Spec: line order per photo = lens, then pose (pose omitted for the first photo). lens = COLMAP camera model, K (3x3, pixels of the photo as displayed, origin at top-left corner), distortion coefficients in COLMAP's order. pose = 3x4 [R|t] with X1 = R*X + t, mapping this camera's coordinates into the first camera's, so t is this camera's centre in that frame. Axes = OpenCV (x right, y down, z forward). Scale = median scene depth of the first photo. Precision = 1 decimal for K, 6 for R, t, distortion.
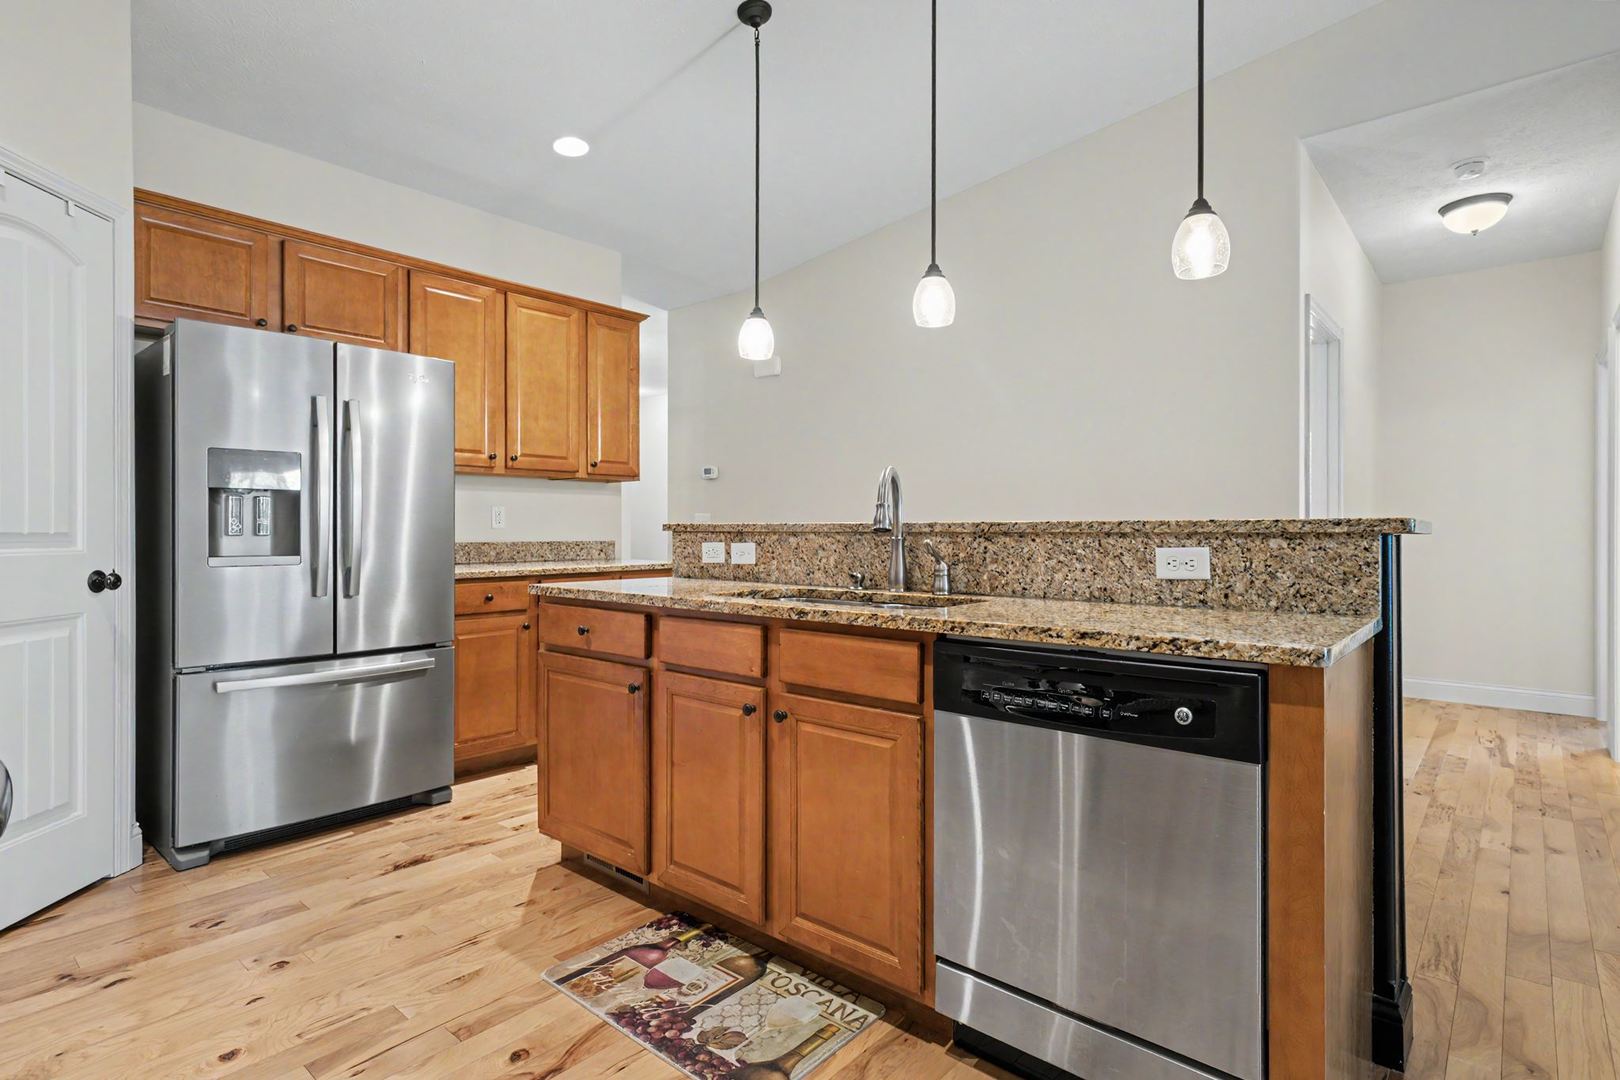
lens RADIAL K [[810.0, 0, 810.0], [0, 810.0, 540.0], [0, 0, 1]] dist [-0.001292, -0.000323]
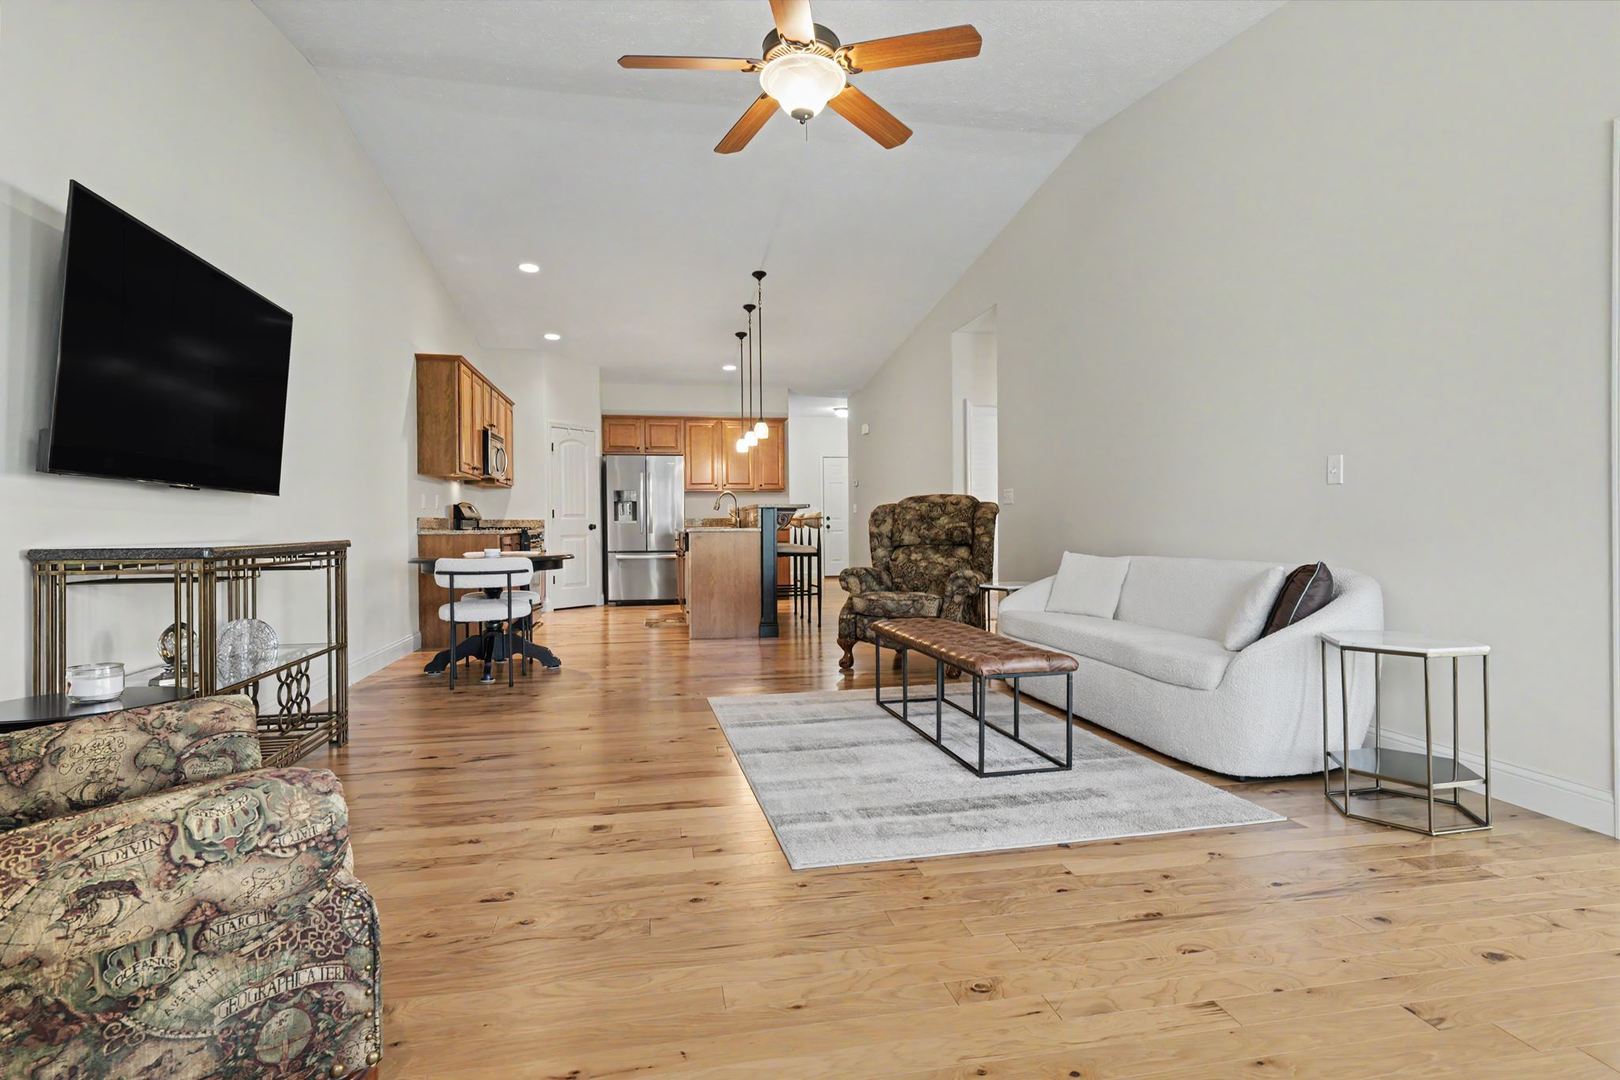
lens RADIAL K [[810.0, 0, 810.0], [0, 810.0, 540.0], [0, 0, 1]] dist [-0.001292, -0.000323]
pose [[0.801476, -0.003882, -0.598015, 2.111217], [0.010195, 0.999922, 0.007173, 0.092515], [0.597941, -0.011845, 0.801453, -1.365017]]
